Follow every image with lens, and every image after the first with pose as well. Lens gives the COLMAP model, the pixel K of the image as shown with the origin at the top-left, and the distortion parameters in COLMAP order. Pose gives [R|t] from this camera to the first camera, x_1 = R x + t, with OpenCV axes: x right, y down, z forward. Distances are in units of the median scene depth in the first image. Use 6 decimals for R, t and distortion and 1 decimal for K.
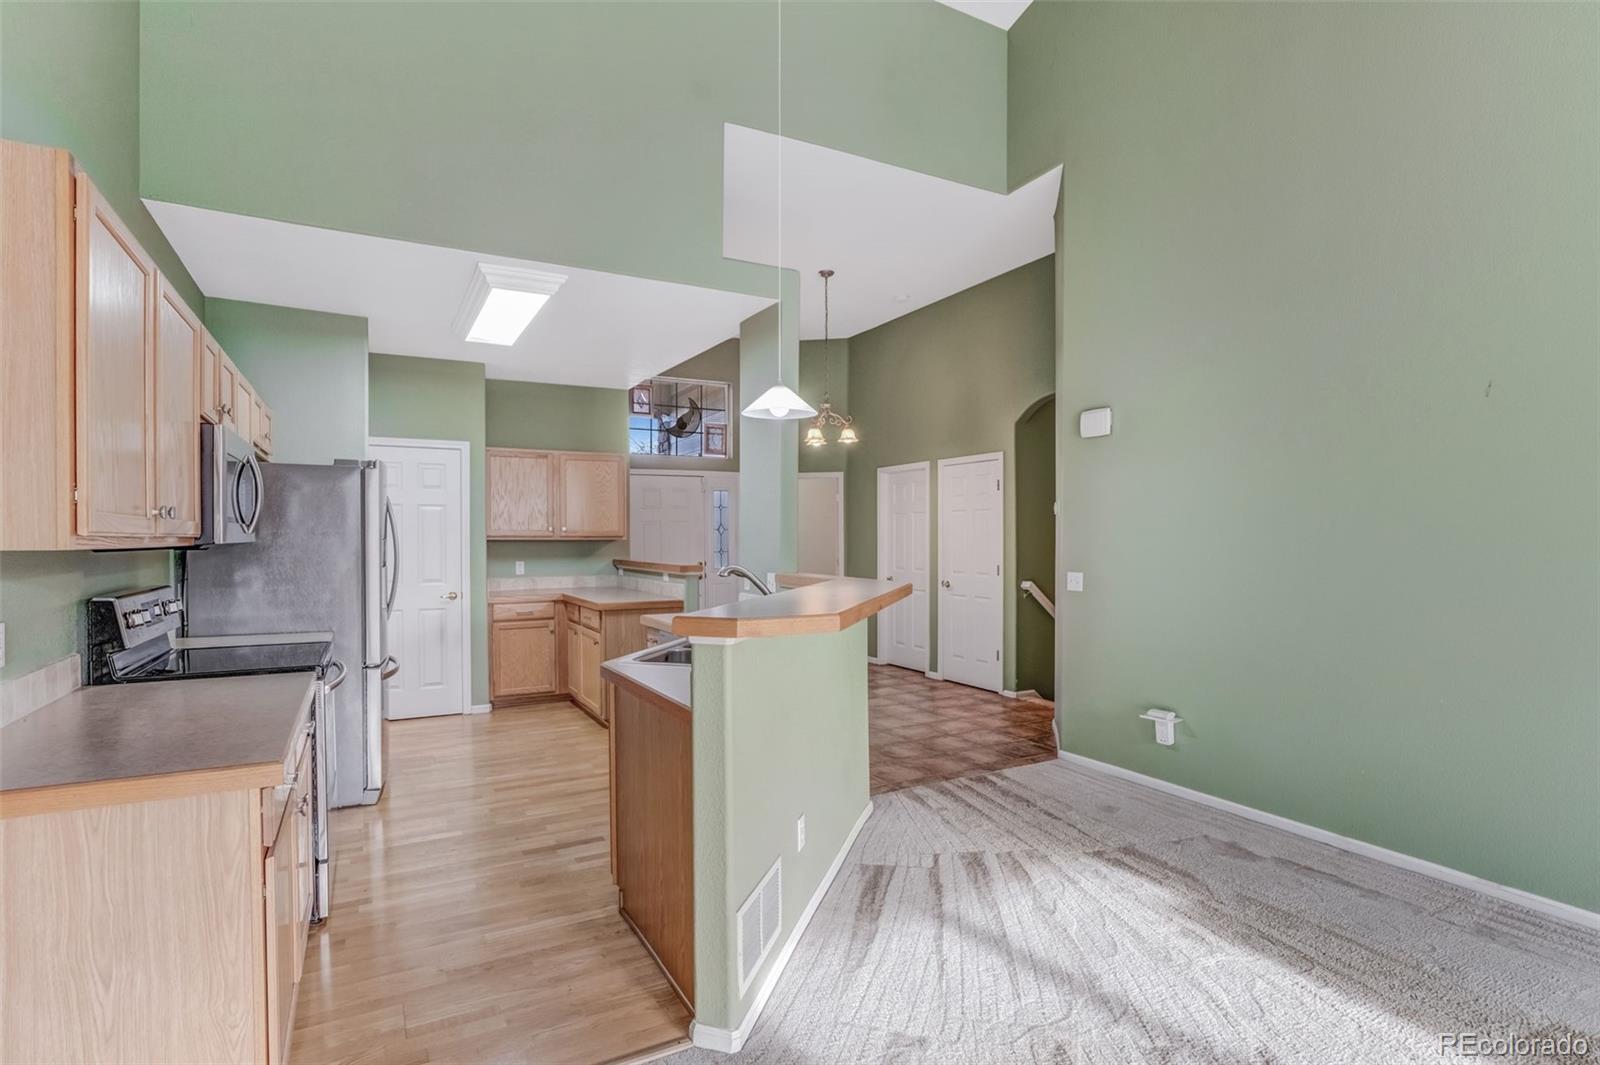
lens RADIAL K [[797.0, 0, 792.5], [0, 797.0, 537.3], [0, 0, 1]] dist [-0.026483, 0.000012]
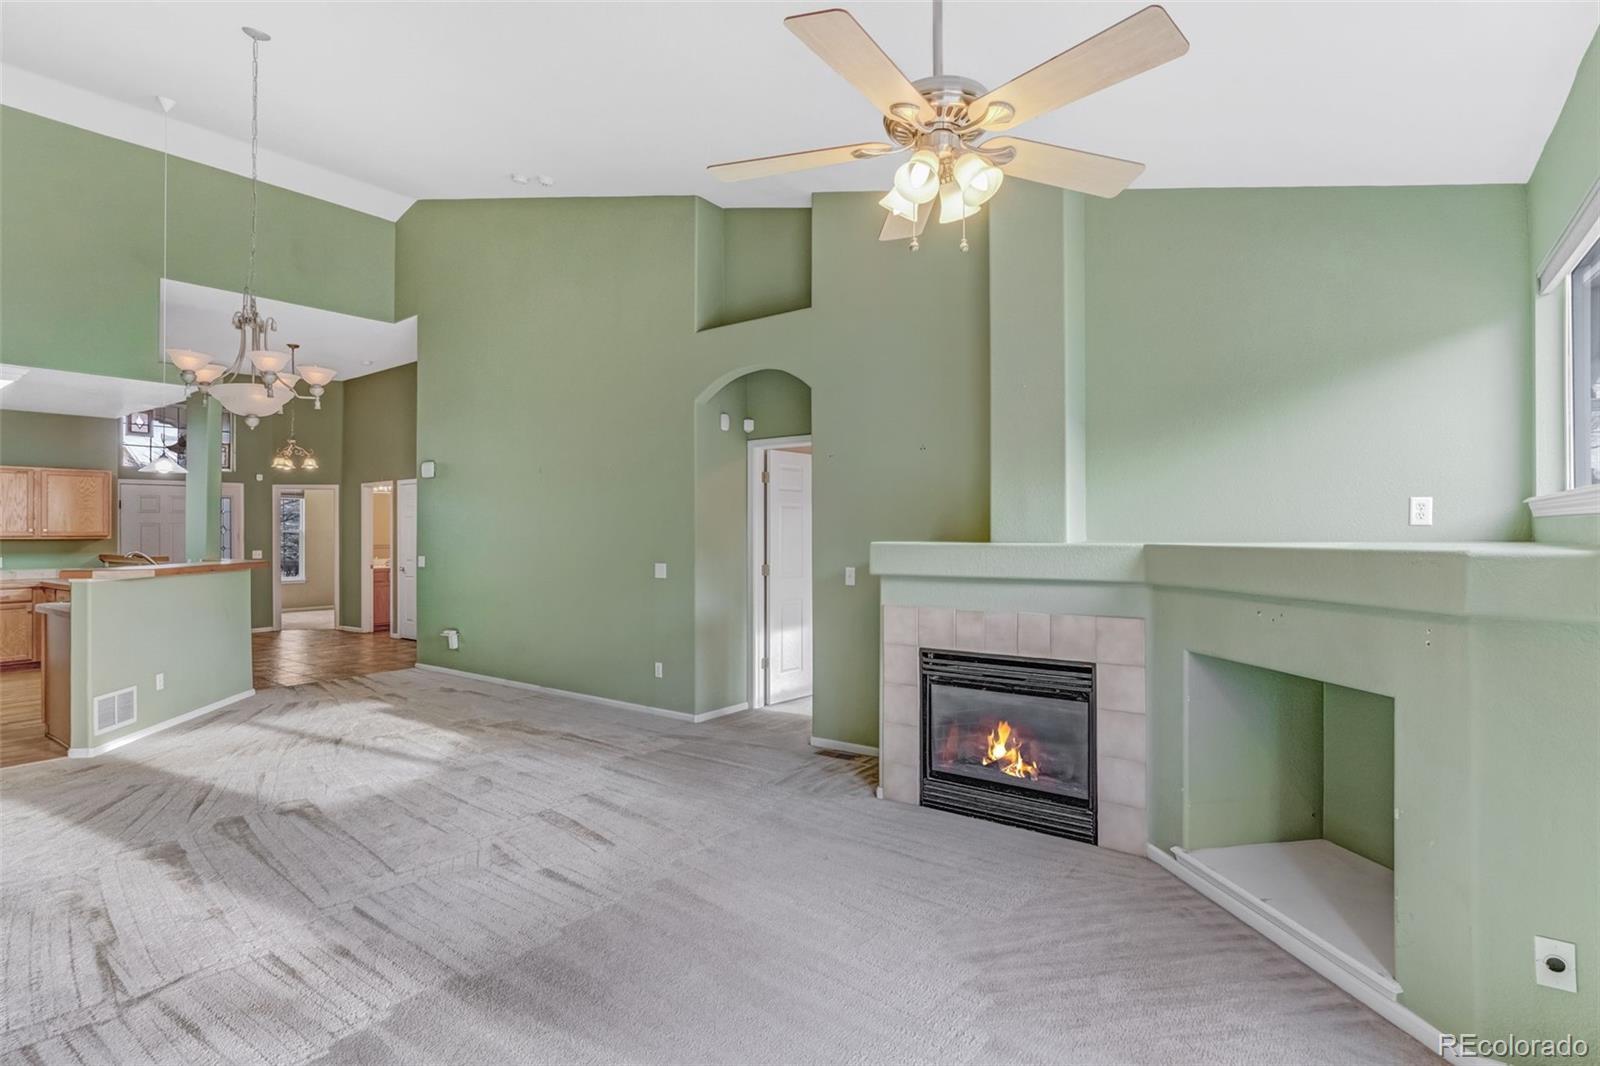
lens RADIAL K [[801.9, 0, 794.2], [0, 801.9, 518.0], [0, 0, 1]] dist [-0.000278, 0.000678]
pose [[0.909511, 0.004880, 0.415650, 0.341942], [0.004015, 0.999781, -0.020524, 0.000997], [-0.415659, 0.020336, 0.909293, -0.837561]]
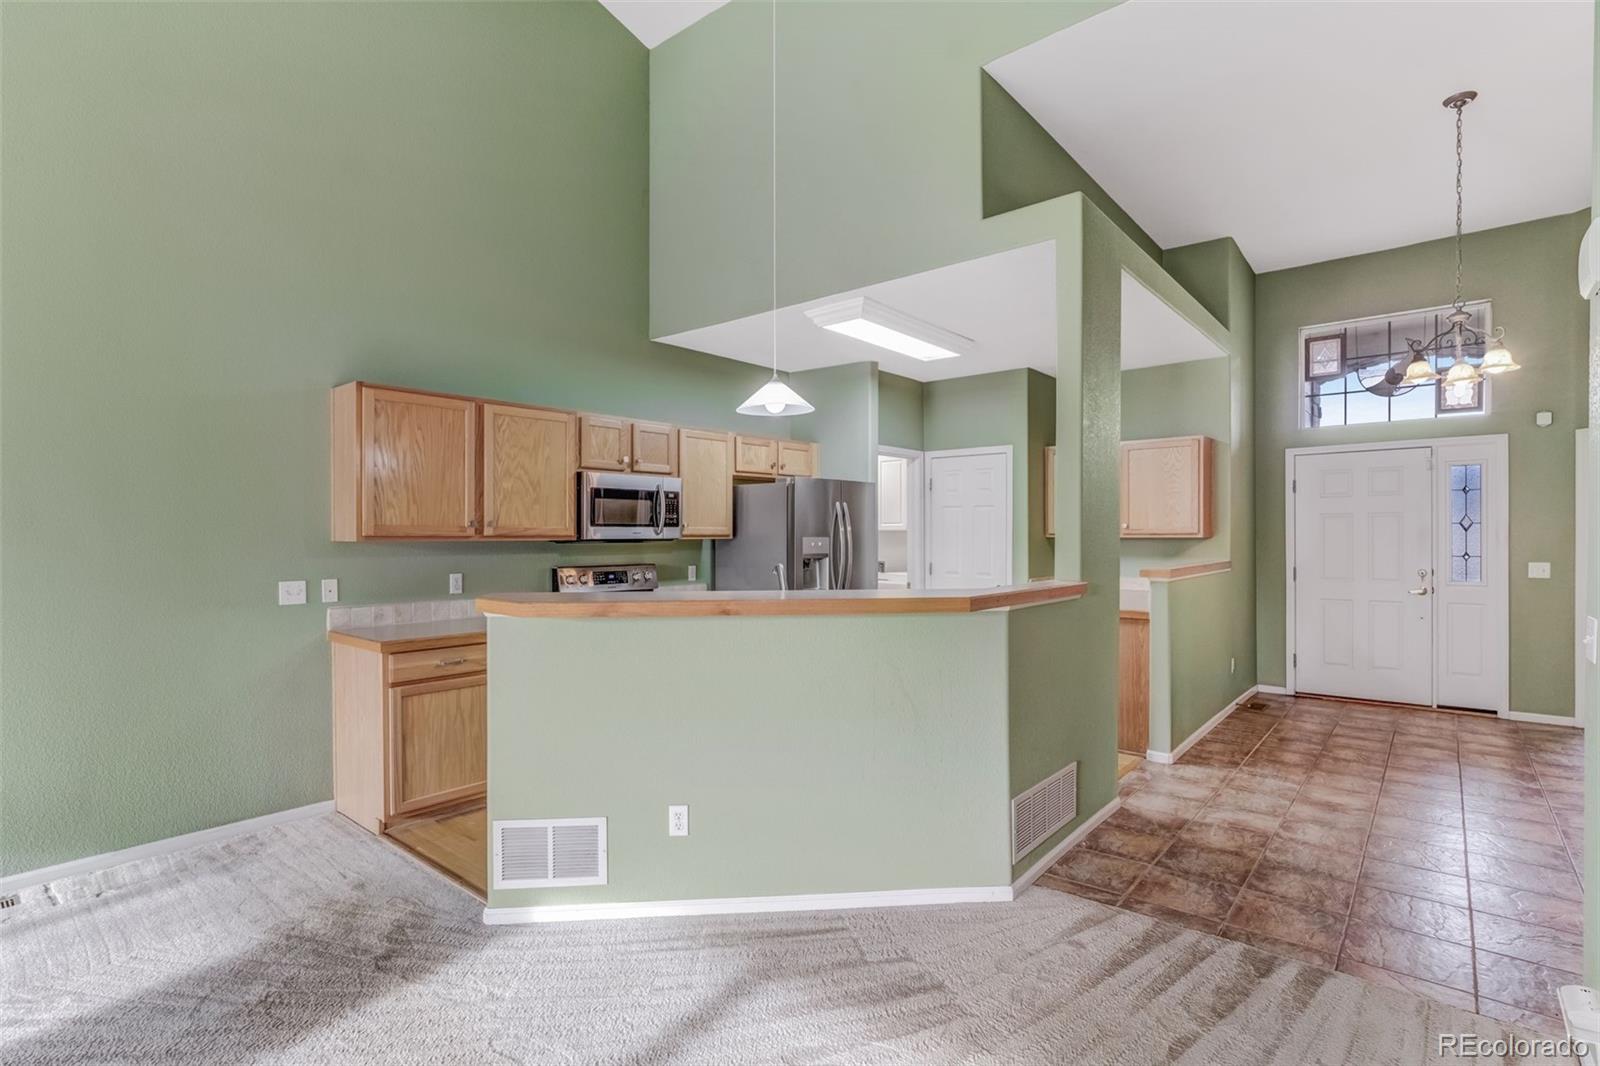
lens RADIAL K [[779.6, 0, 798.1], [0, 779.6, 534.7], [0, 0, 1]] dist [-0.000615, 0.000718]
pose [[0.366007, 0.002701, -0.930608, 0.555172], [0.000712, 0.999995, 0.003183, -0.004214], [0.930612, -0.001828, 0.366003, 0.420839]]
